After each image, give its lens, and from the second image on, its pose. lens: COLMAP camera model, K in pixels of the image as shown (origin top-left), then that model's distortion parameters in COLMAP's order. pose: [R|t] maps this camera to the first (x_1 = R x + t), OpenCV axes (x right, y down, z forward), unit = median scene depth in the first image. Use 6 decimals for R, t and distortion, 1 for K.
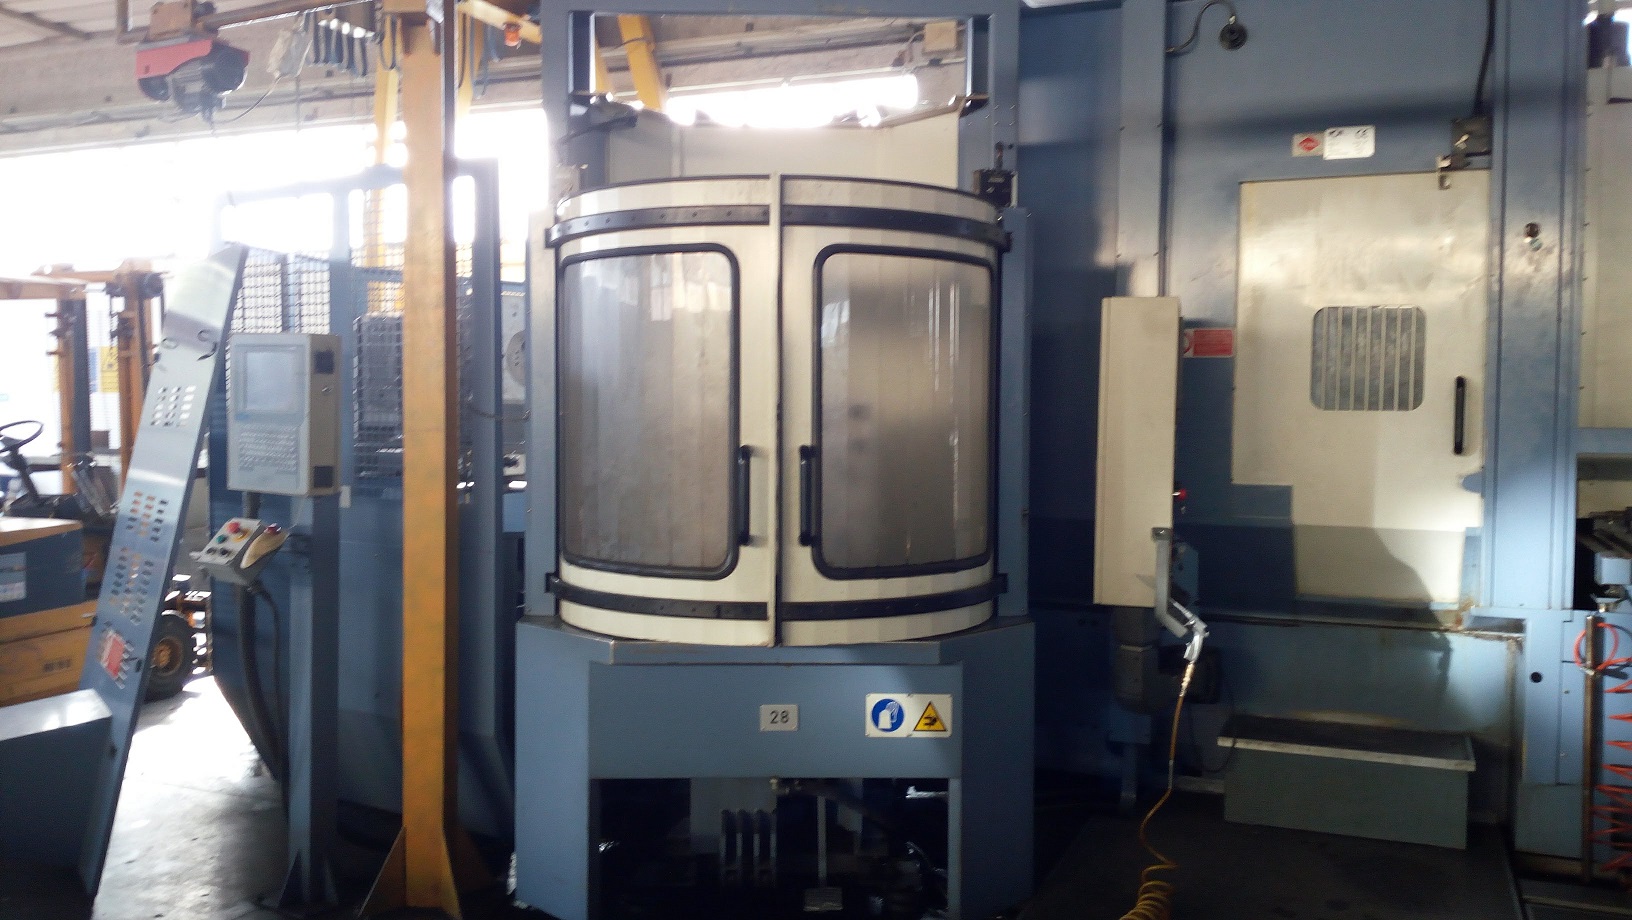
lens RADIAL K [[1326.2, 0, 815.6], [0, 1326.2, 489.1], [0, 0, 1]] dist [0.125646, -0.250615]
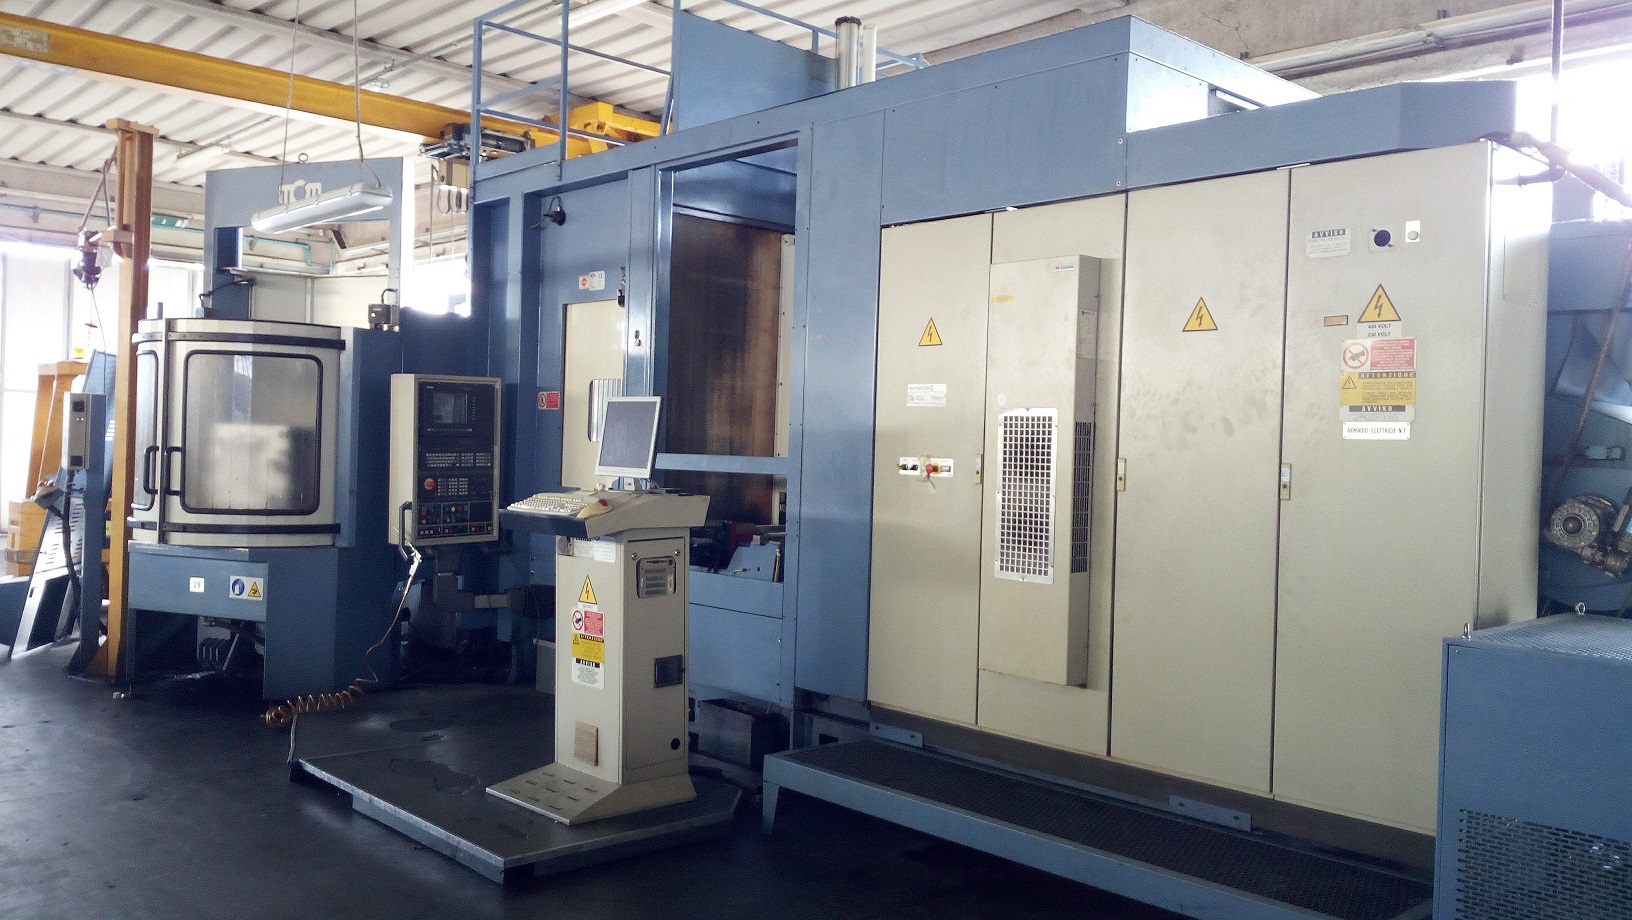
lens RADIAL K [[1326.2, 0, 815.6], [0, 1326.2, 489.1], [0, 0, 1]] dist [0.125646, -0.250615]
pose [[0.908071, 0.028644, -0.417836, 1.647762], [-0.048294, 0.998165, -0.036529, 0.057049], [0.416023, 0.053350, 0.907788, -0.451204]]
